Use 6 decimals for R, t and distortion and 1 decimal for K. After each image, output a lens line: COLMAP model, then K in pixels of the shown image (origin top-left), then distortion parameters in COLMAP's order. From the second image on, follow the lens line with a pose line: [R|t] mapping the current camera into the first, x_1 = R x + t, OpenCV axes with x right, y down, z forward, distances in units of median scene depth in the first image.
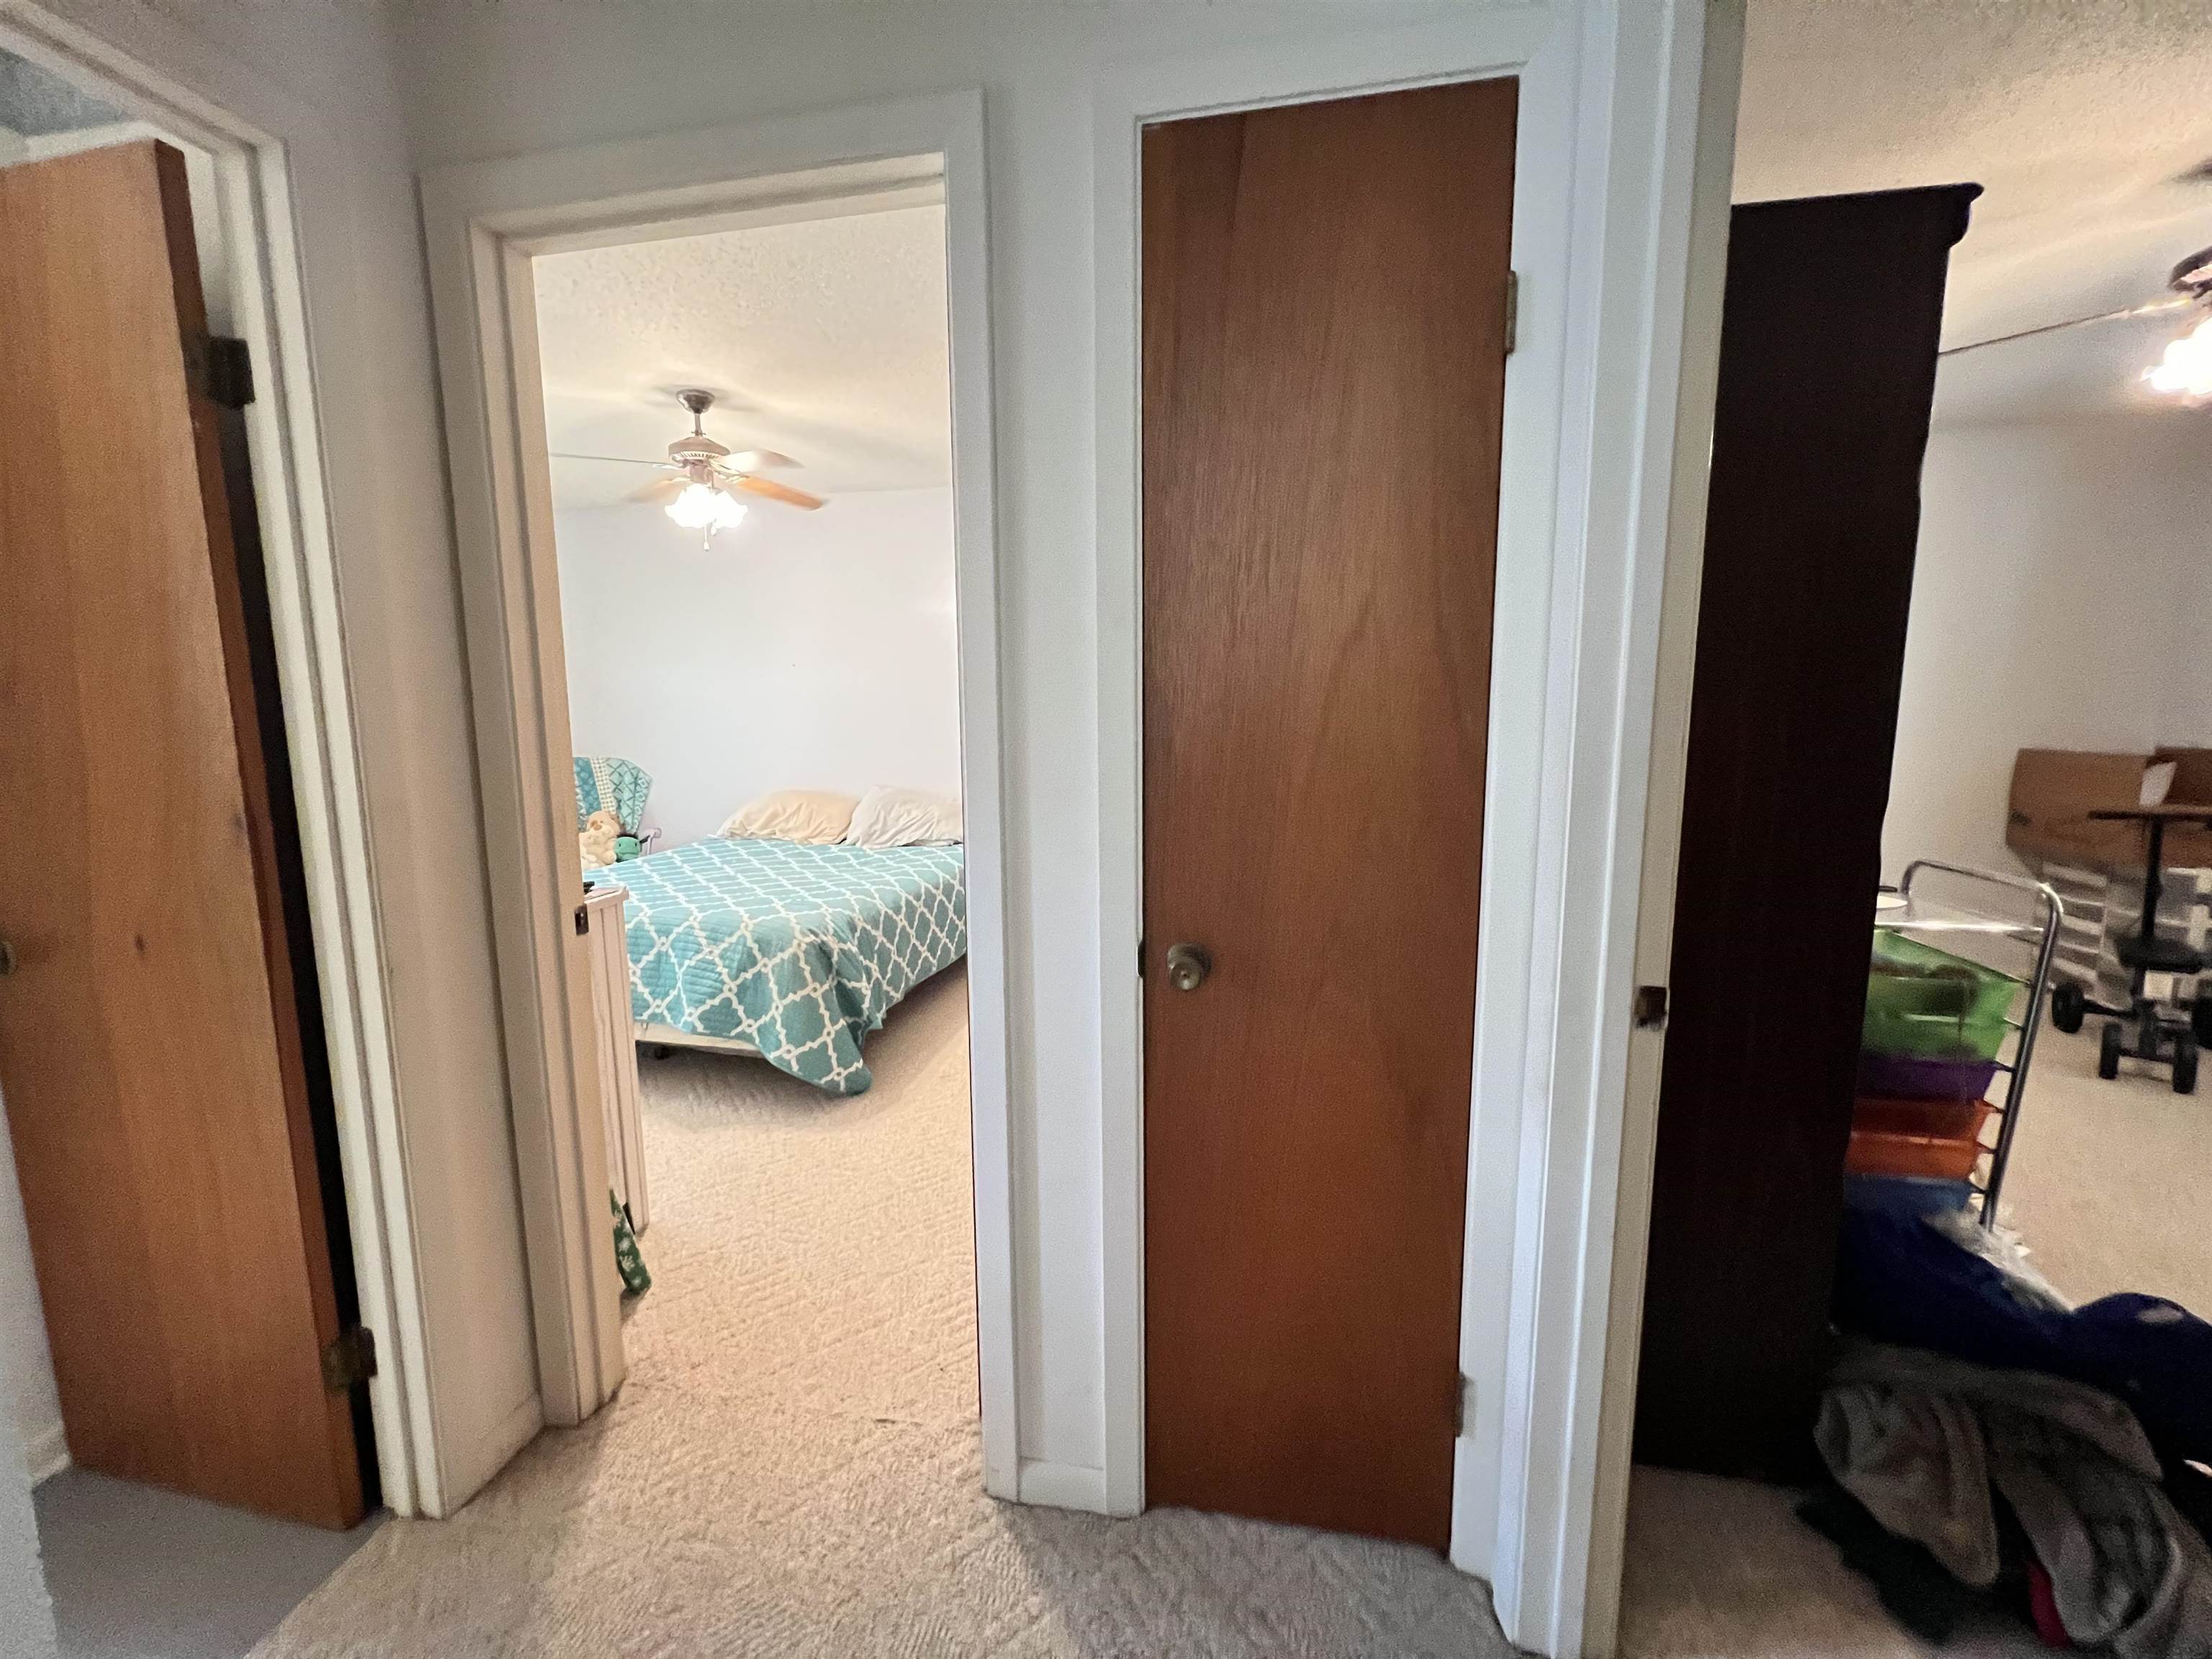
lens RADIAL K [[886.6, 0, 1101.3], [0, 886.6, 816.8], [0, 0, 1]] dist [-0.001663, -0.000362]
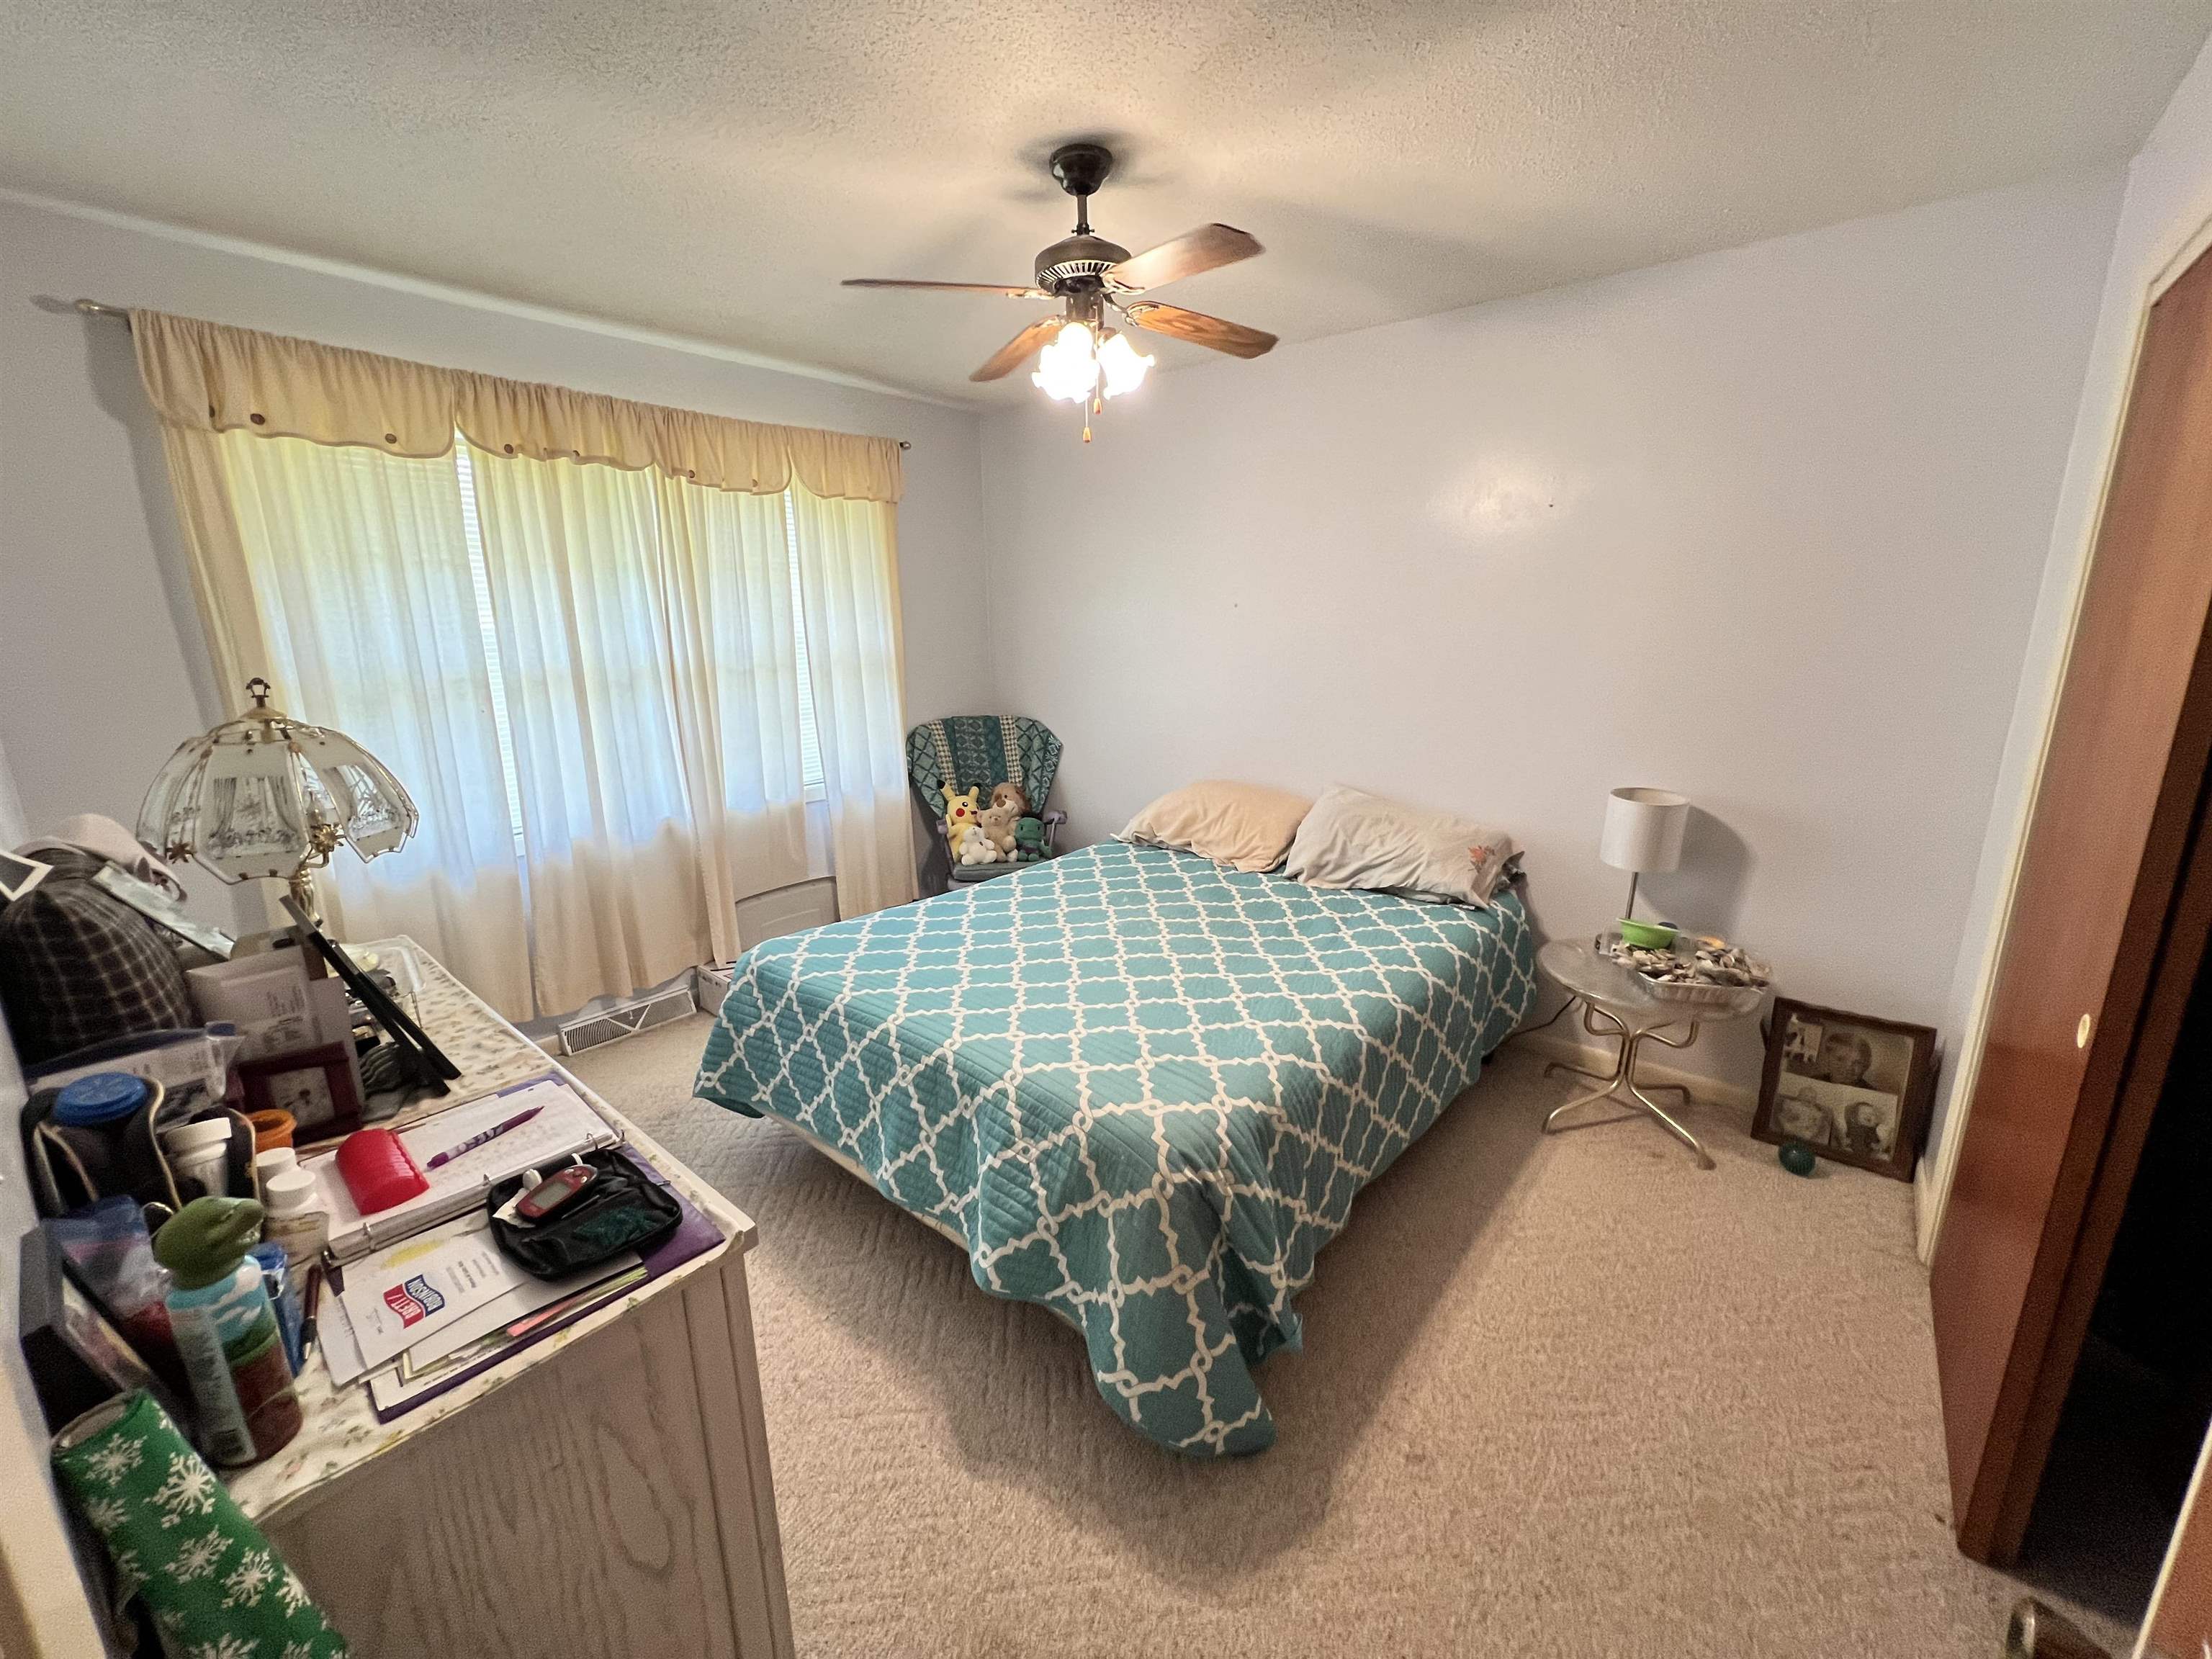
lens RADIAL K [[886.6, 0, 1098.7], [0, 886.6, 826.2], [0, 0, 1]] dist [-0.001663, -0.000362]
pose [[0.872213, 0.110988, -0.476367, -0.142624], [-0.055194, 0.990028, 0.129607, -0.137698], [0.486001, -0.086753, 0.869642, 0.531327]]
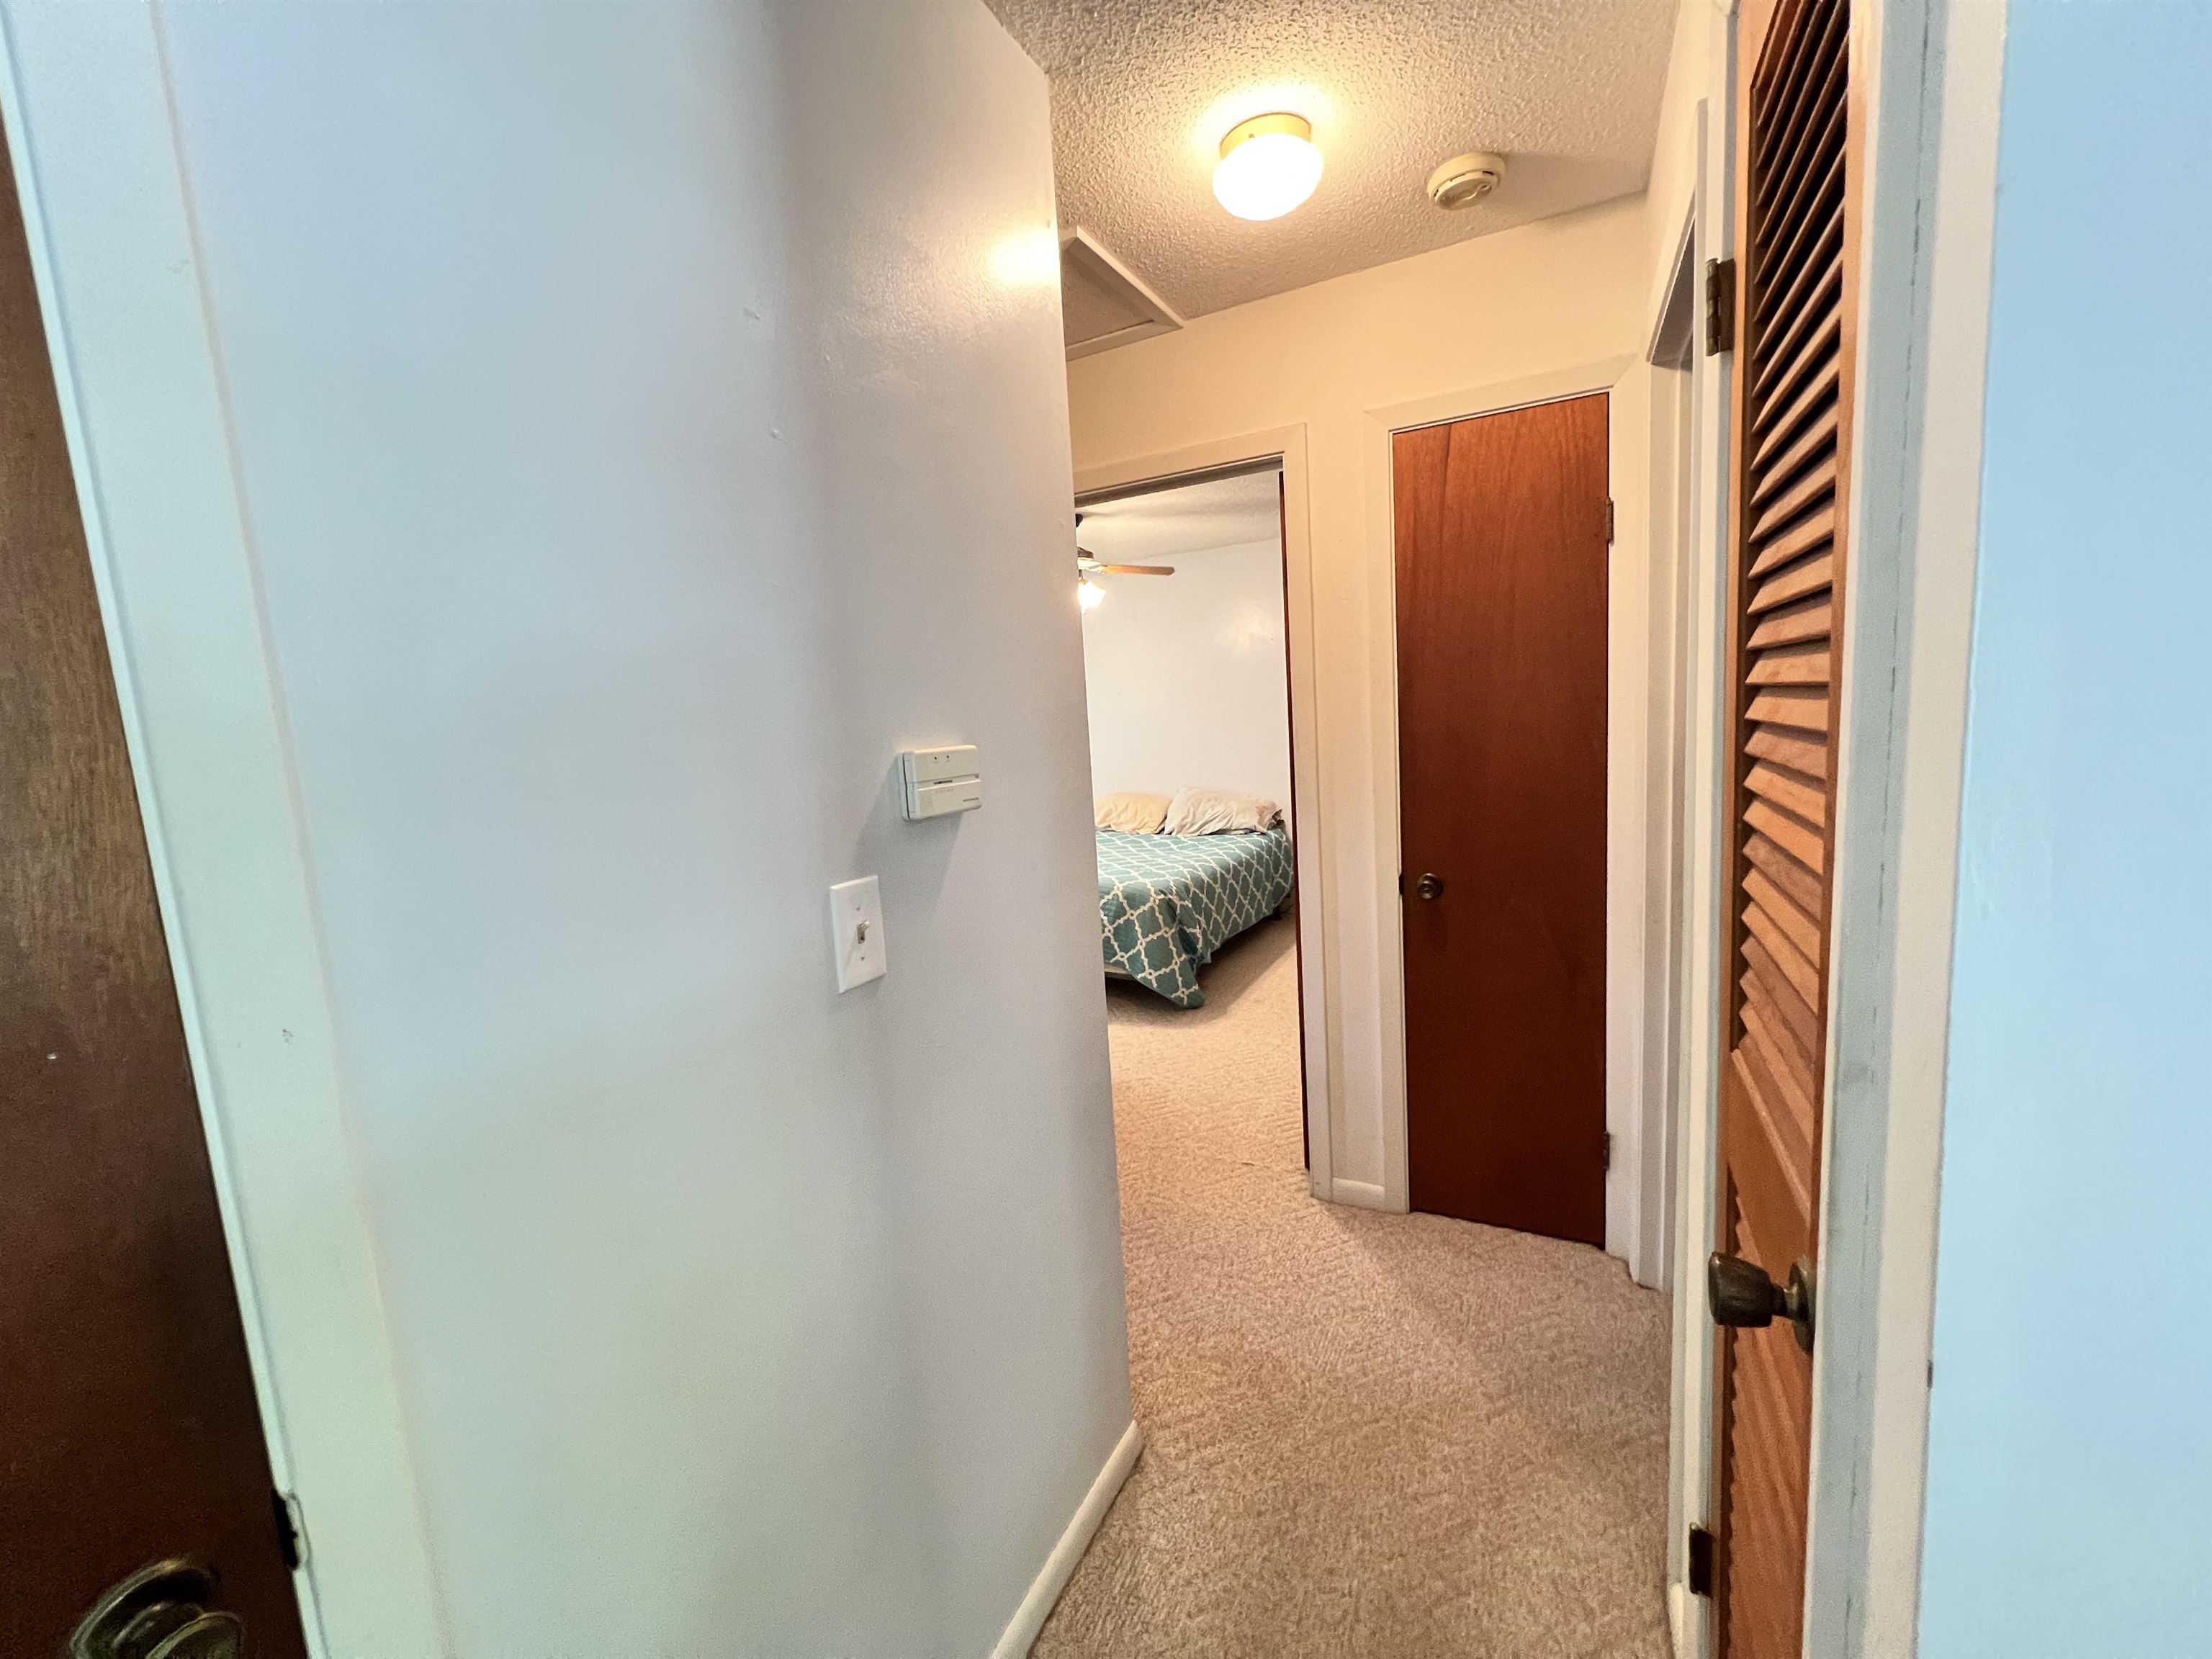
lens RADIAL K [[886.6, 0, 1112.1], [0, 886.6, 823.0], [0, 0, 1]] dist [-0.001663, -0.000362]
pose [[0.959639, -0.017238, -0.280705, -0.003899], [0.019863, 0.999782, 0.006508, 0.008841], [0.280532, -0.011821, 0.959772, -0.384406]]
